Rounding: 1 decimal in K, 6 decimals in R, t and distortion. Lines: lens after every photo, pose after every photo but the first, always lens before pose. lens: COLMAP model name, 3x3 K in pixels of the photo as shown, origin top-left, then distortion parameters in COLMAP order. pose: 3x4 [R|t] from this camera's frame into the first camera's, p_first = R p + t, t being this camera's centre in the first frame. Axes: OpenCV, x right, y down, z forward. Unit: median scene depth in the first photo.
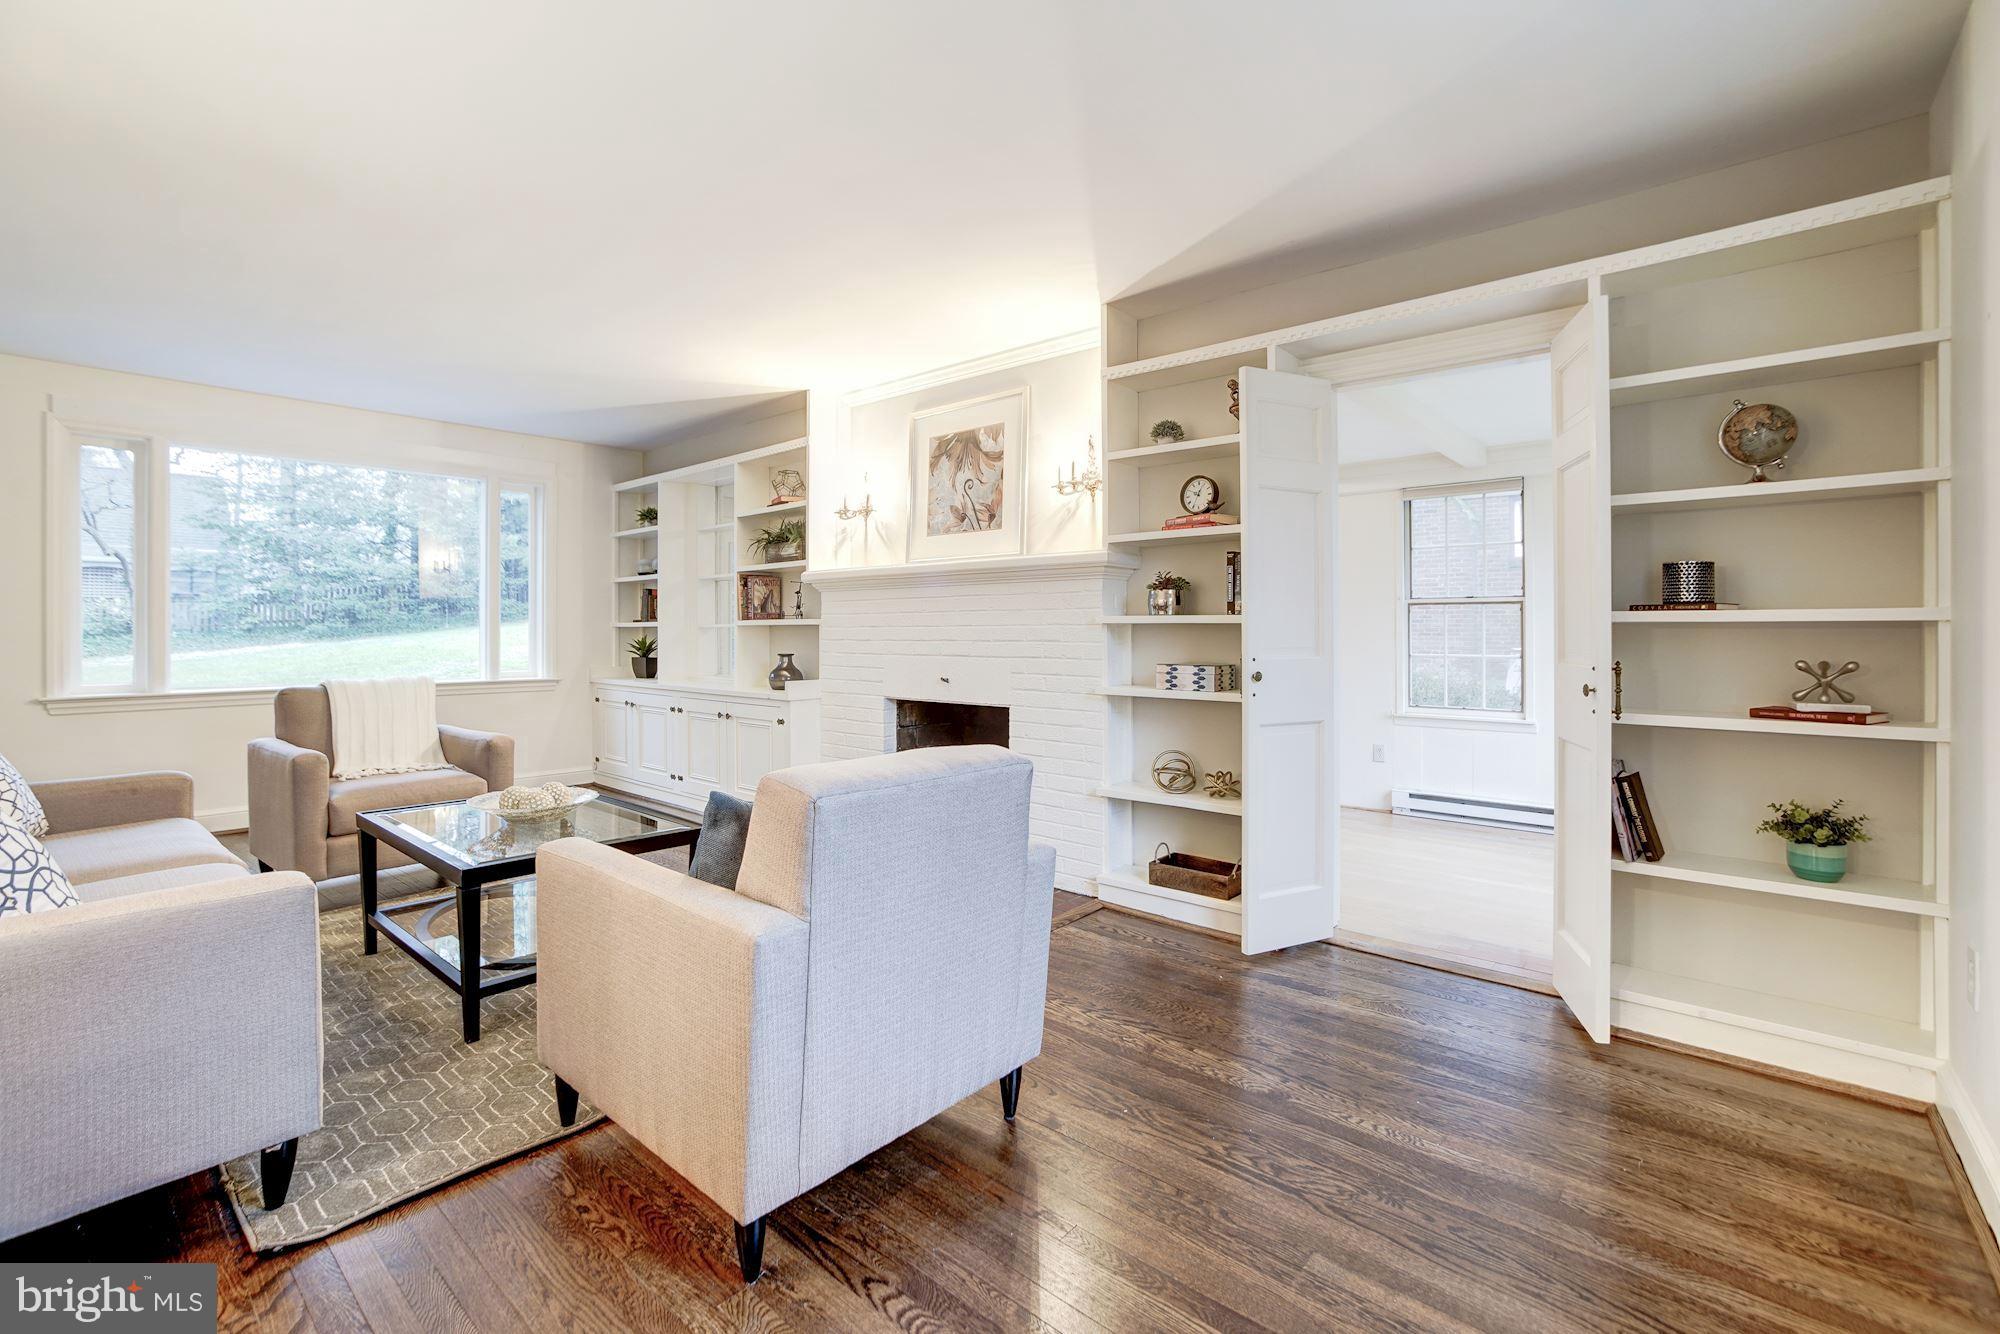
lens RADIAL K [[878.3, 0, 1037.2], [0, 878.3, 621.8], [0, 0, 1]] dist [-0.019683, 0.007169]
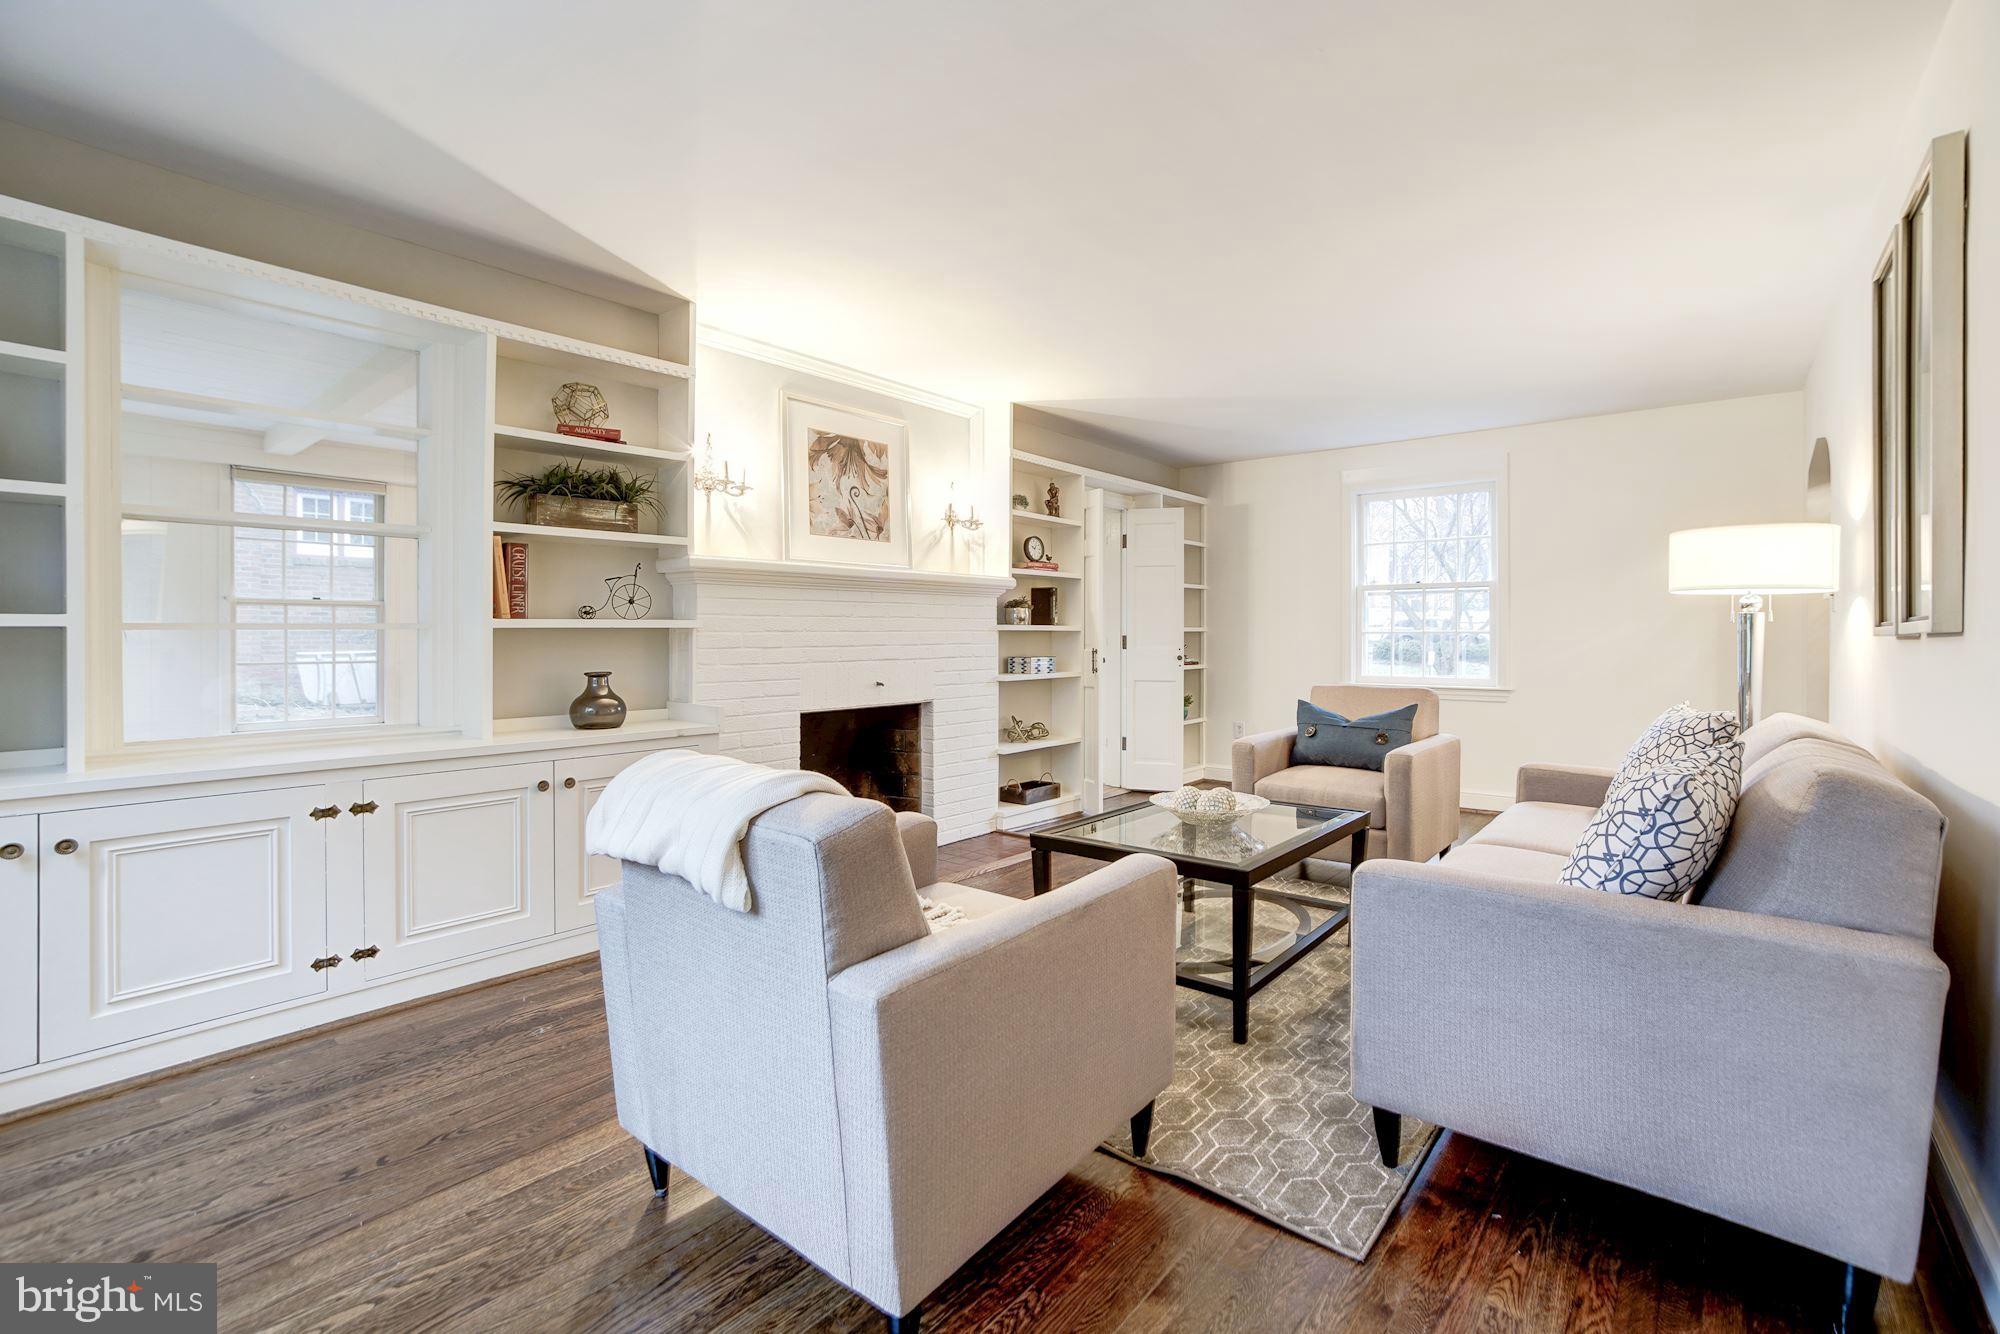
lens RADIAL K [[878.3, 0, 1000.7], [0, 878.3, 649.2], [0, 0, 1]] dist [-0.019683, 0.007169]
pose [[0.003701, -0.014678, 0.999885, -1.079261], [-0.003474, 0.999886, 0.014691, 0.009817], [-0.999987, -0.003528, 0.003649, 0.816399]]
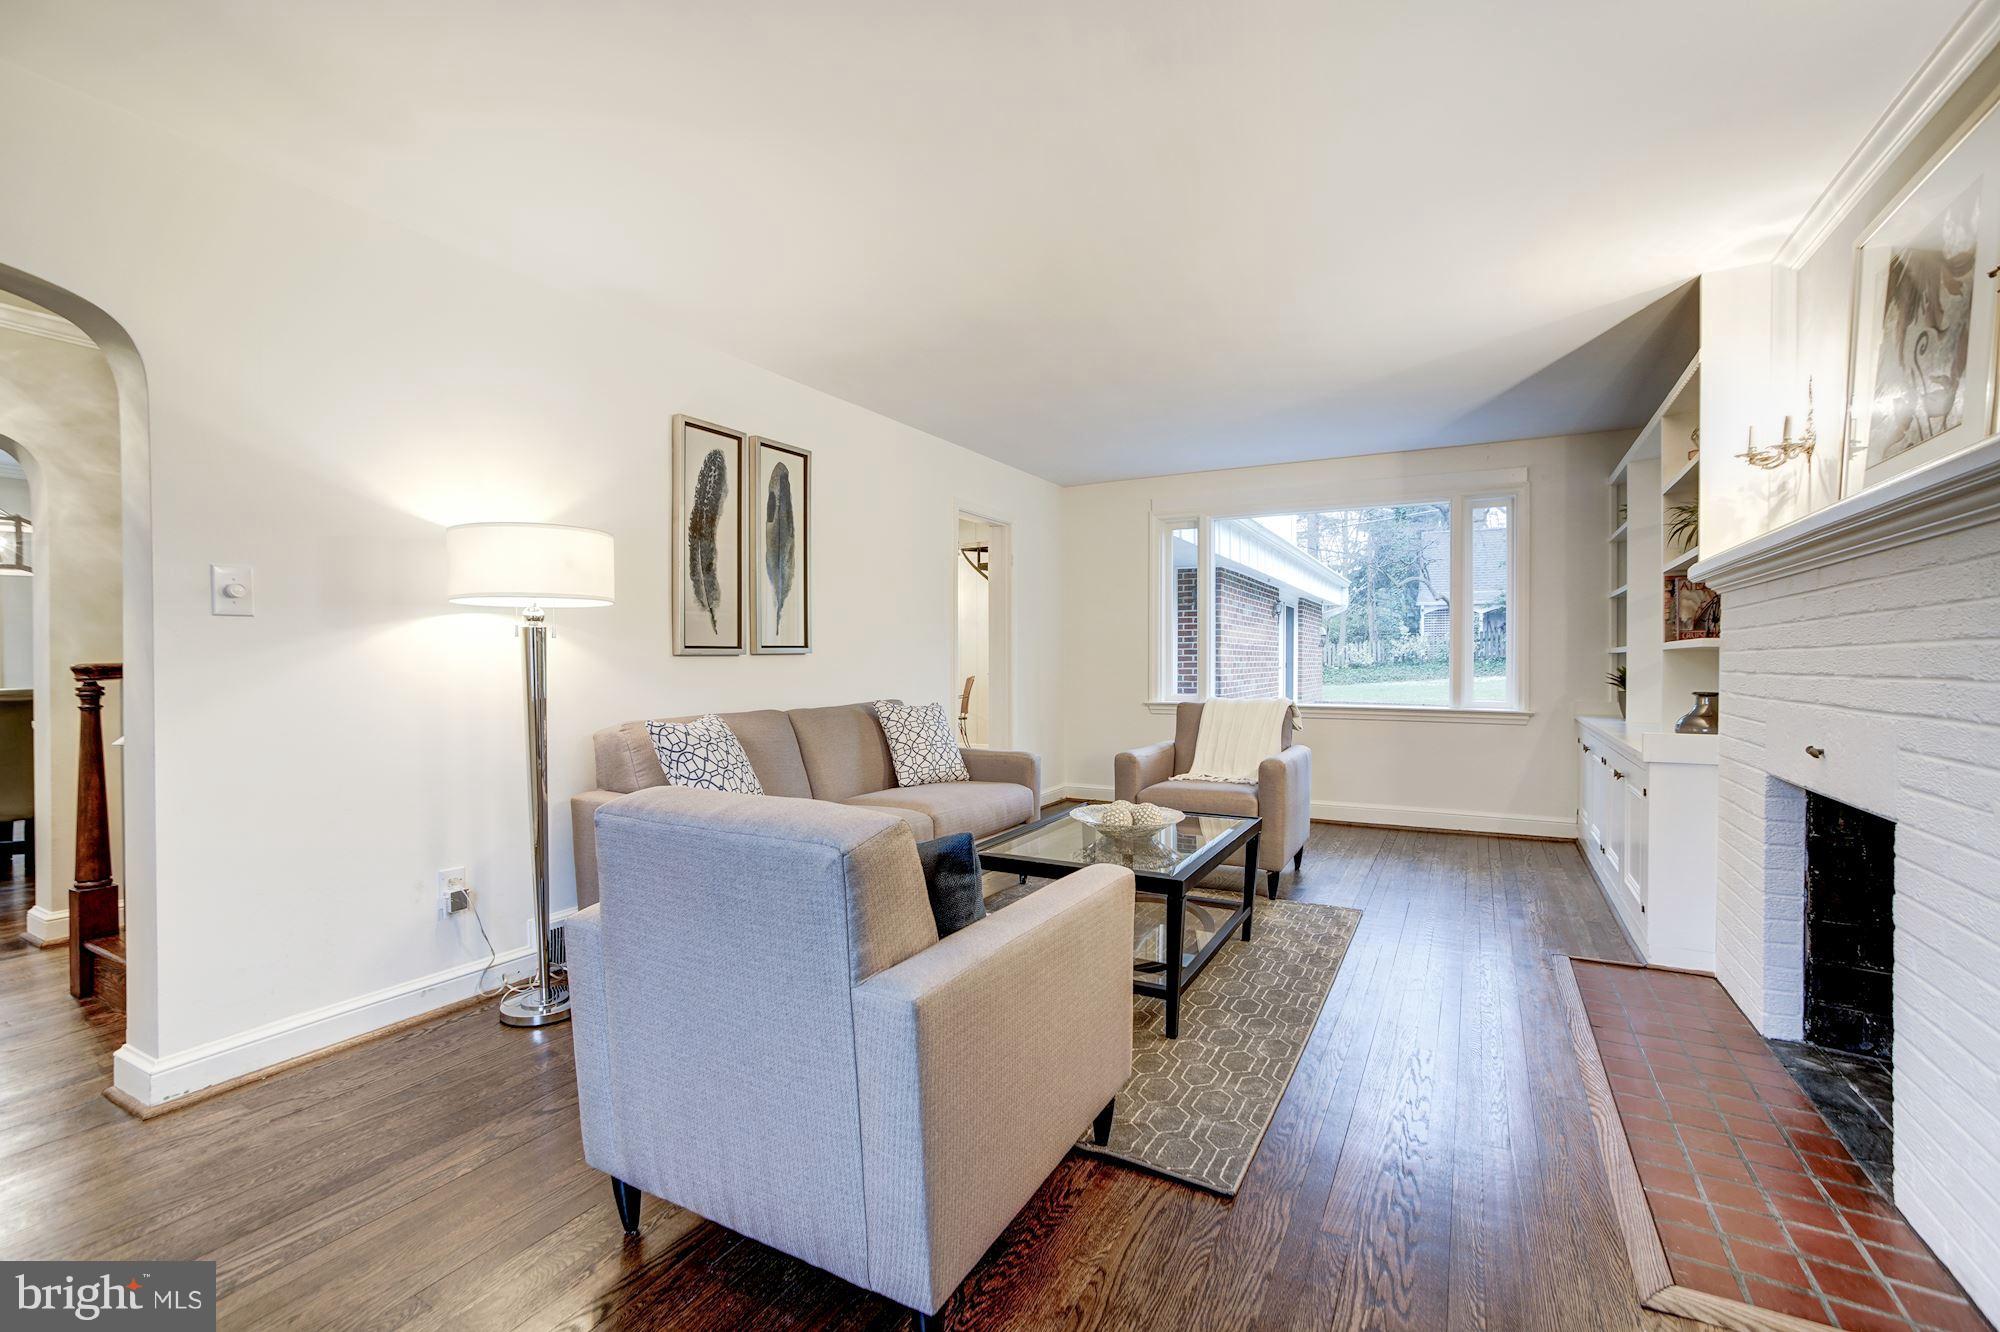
lens RADIAL K [[878.3, 0, 1006.5], [0, 878.3, 664.2], [0, 0, 1]] dist [-0.019683, 0.007169]
pose [[0.207722, 0.006300, -0.978168, 0.276266], [0.006049, 0.999952, 0.007725, 0.008452], [0.978169, -0.007522, 0.207674, 0.417071]]
